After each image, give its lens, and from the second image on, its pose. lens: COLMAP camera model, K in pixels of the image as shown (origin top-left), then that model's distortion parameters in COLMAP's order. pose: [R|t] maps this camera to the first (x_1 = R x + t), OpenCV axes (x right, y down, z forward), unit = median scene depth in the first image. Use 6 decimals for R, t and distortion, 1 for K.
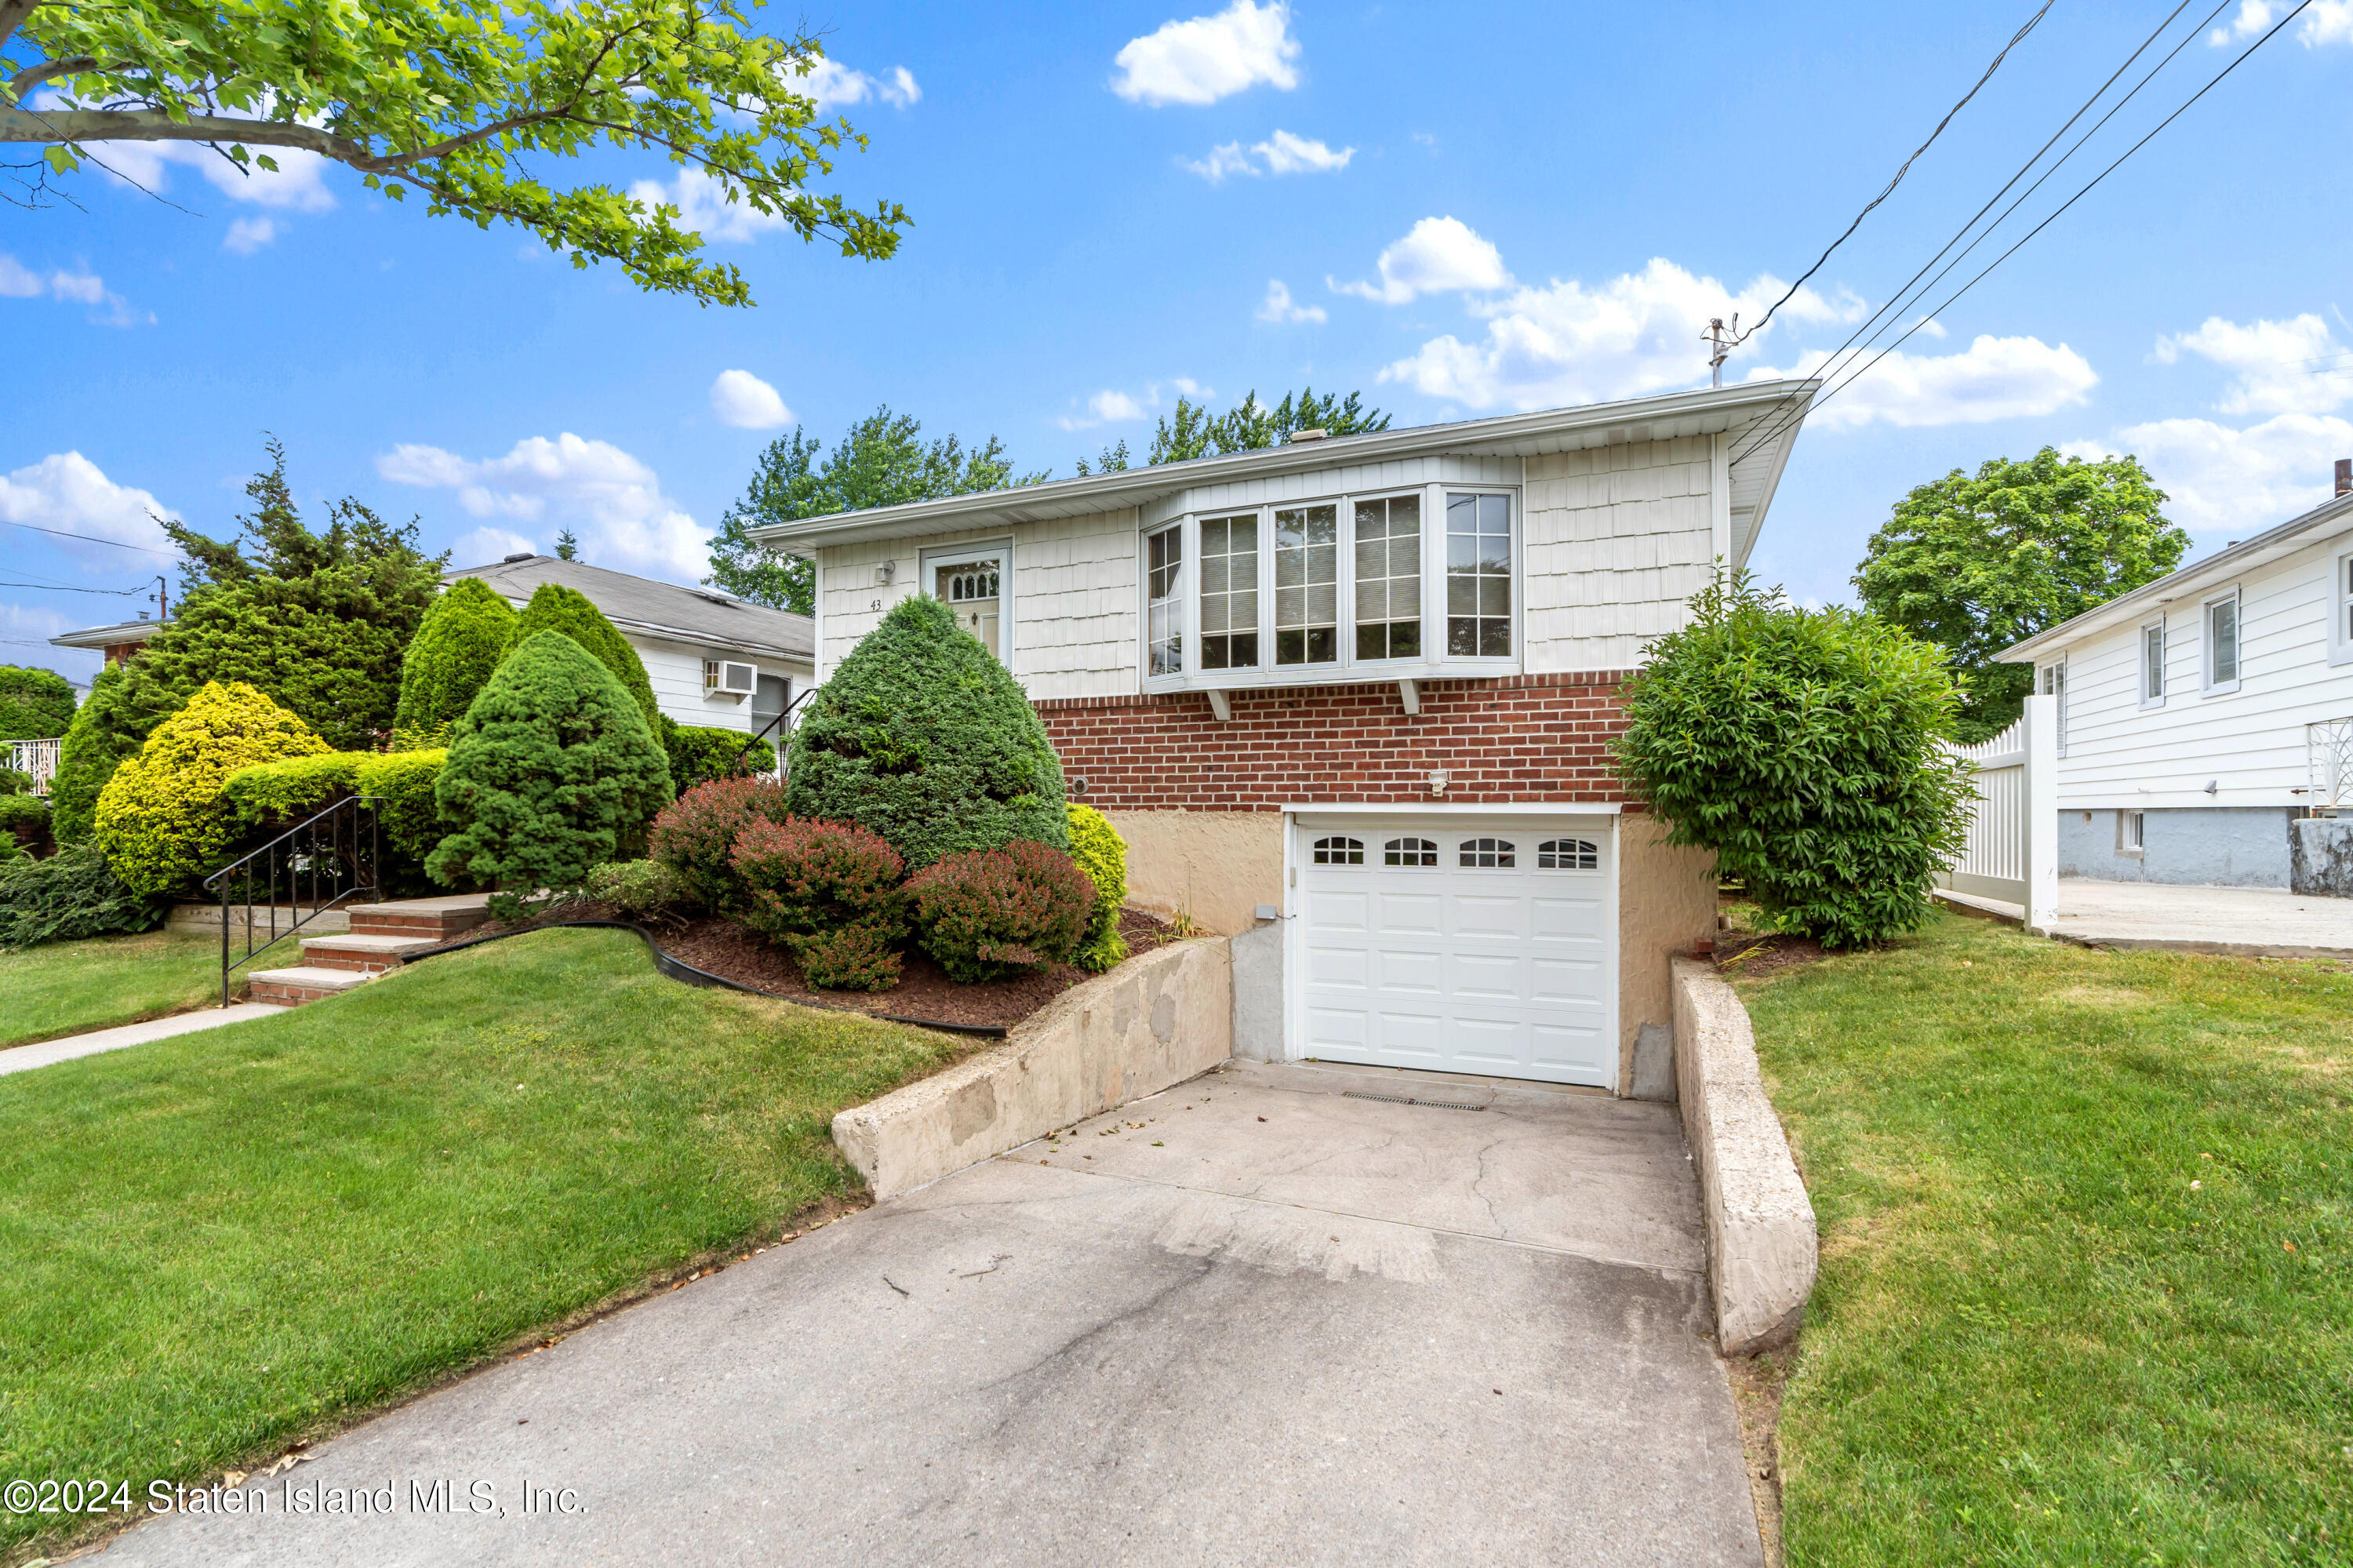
lens RADIAL K [[1058.7, 0, 1172.4], [0, 1058.7, 767.9], [0, 0, 1]] dist [-0.009753, 0.003946]
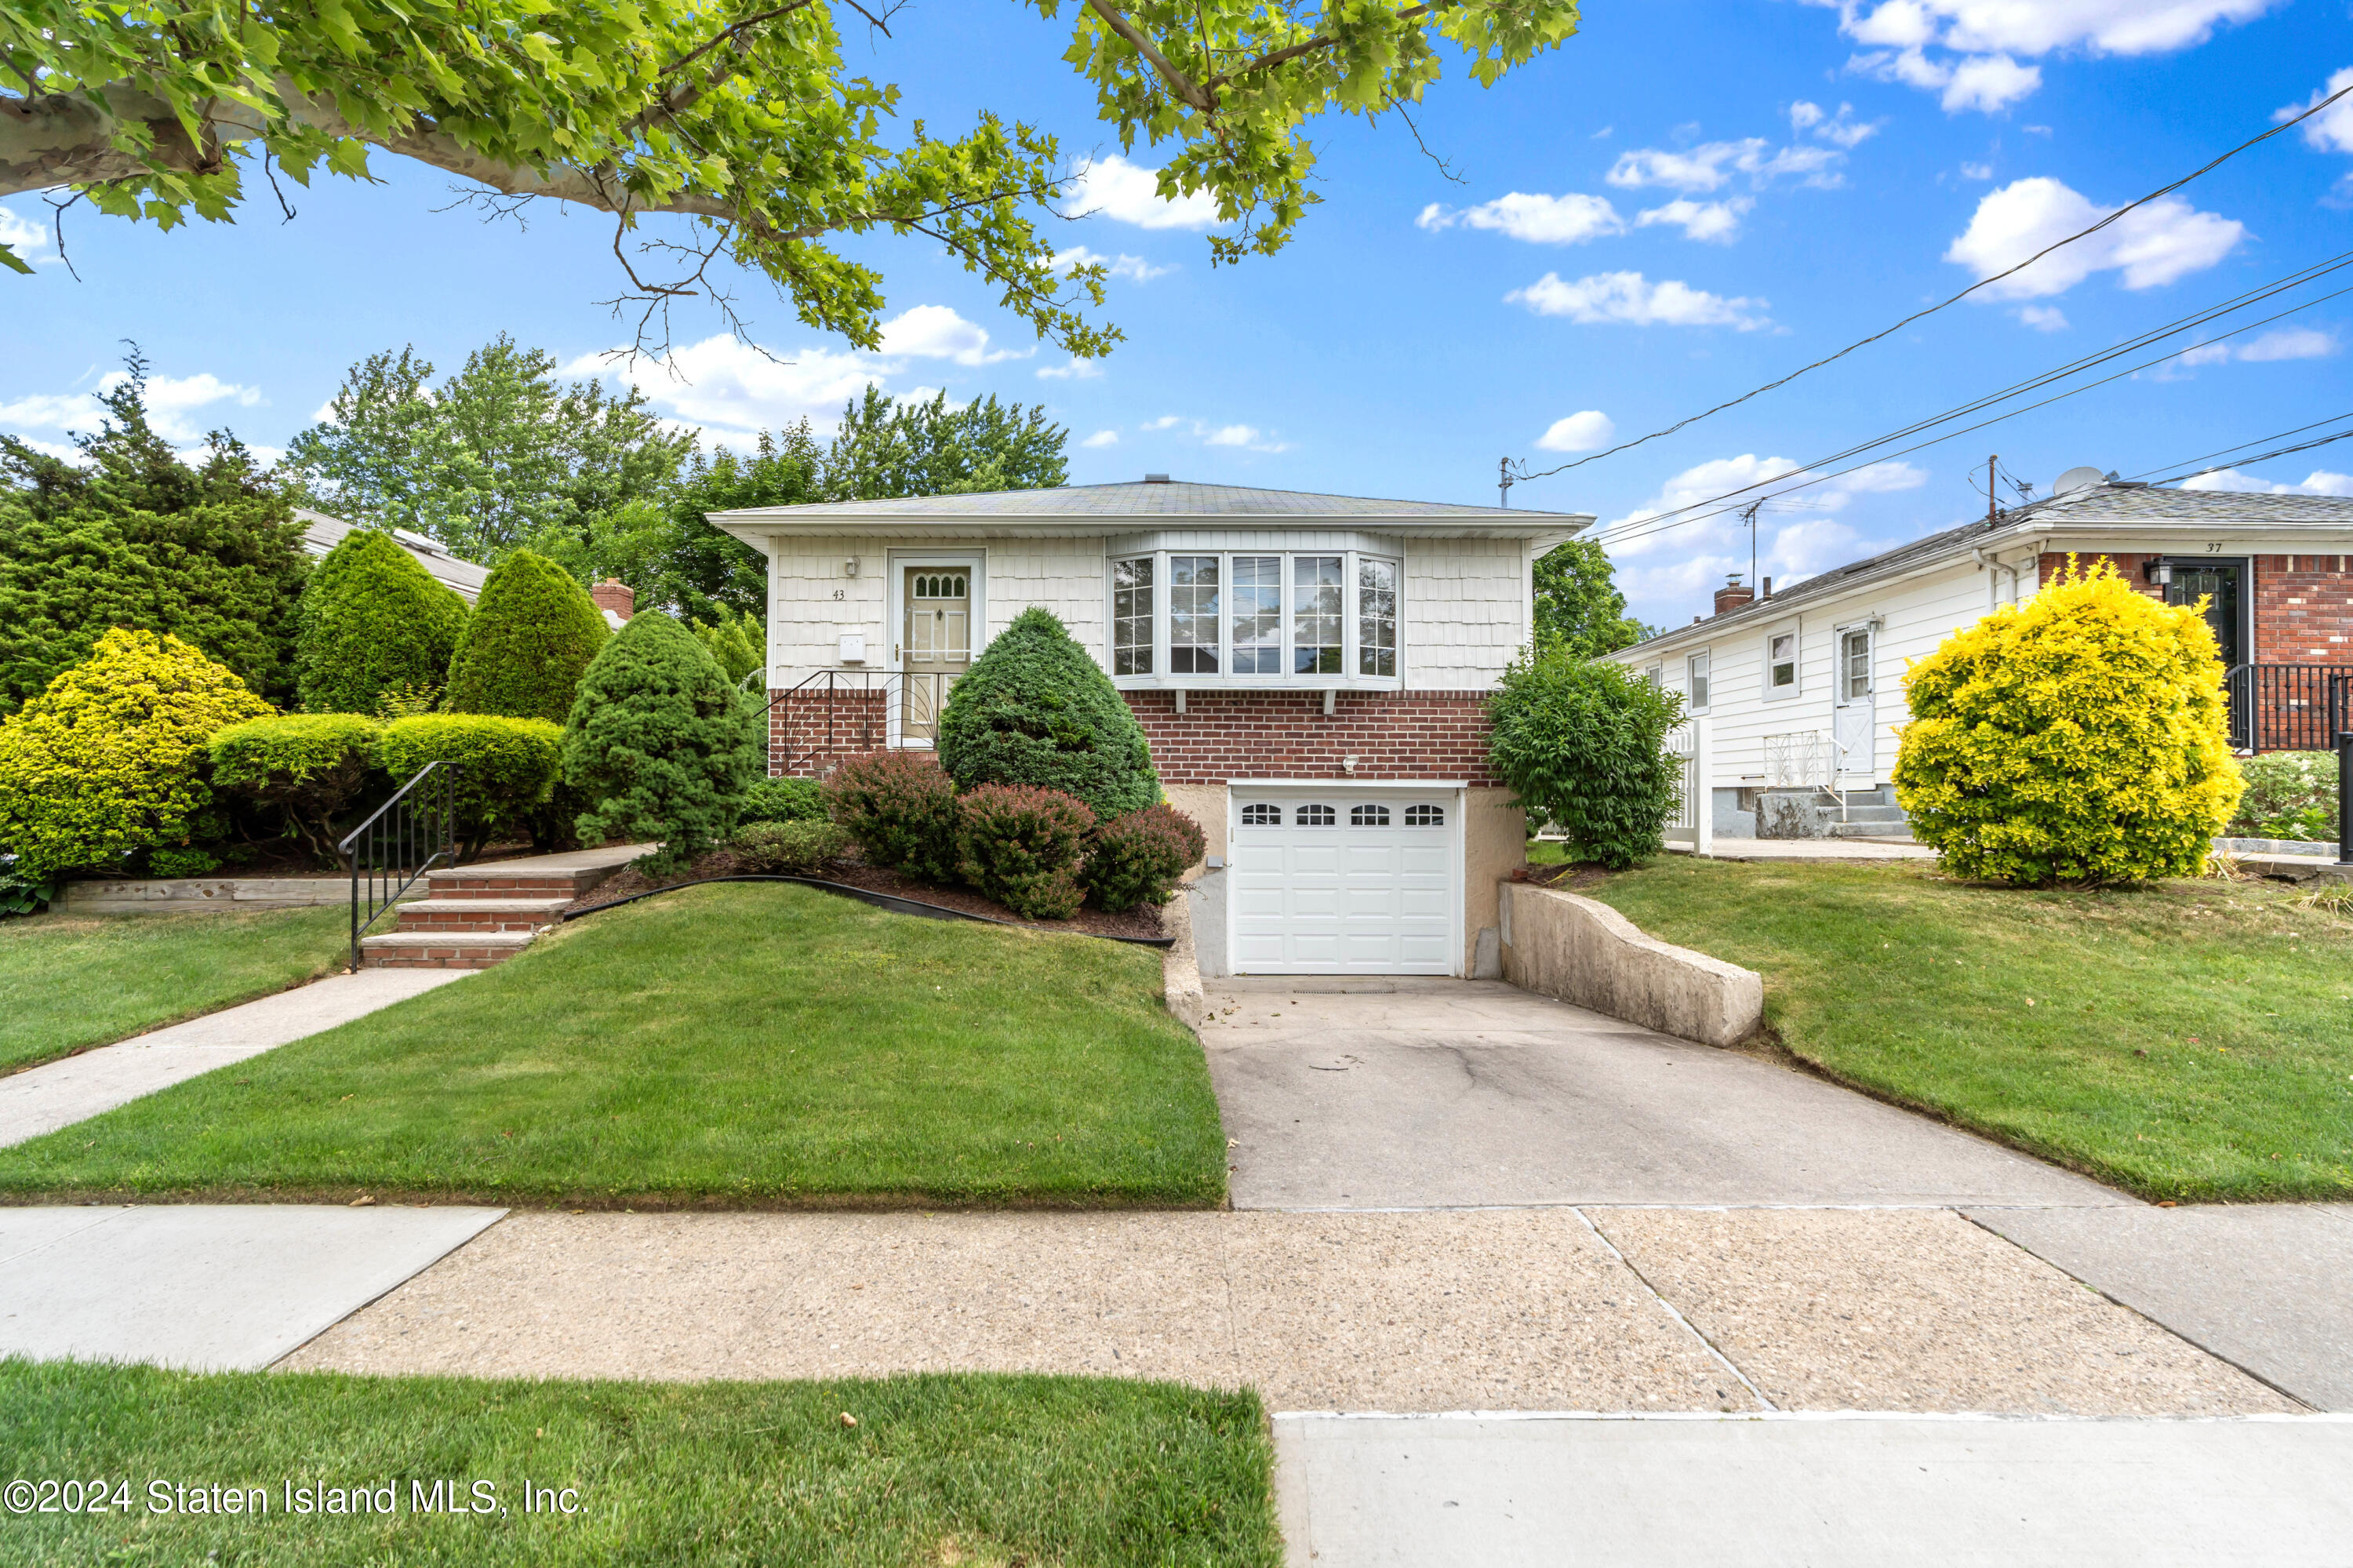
lens RADIAL K [[1058.7, 0, 1158.0], [0, 1058.7, 733.8], [0, 0, 1]] dist [-0.009753, 0.003946]
pose [[0.918340, 0.027283, 0.394851, -0.494922], [-0.021626, 0.999590, -0.018772, 0.004847], [-0.395201, 0.008700, 0.918554, -0.169440]]
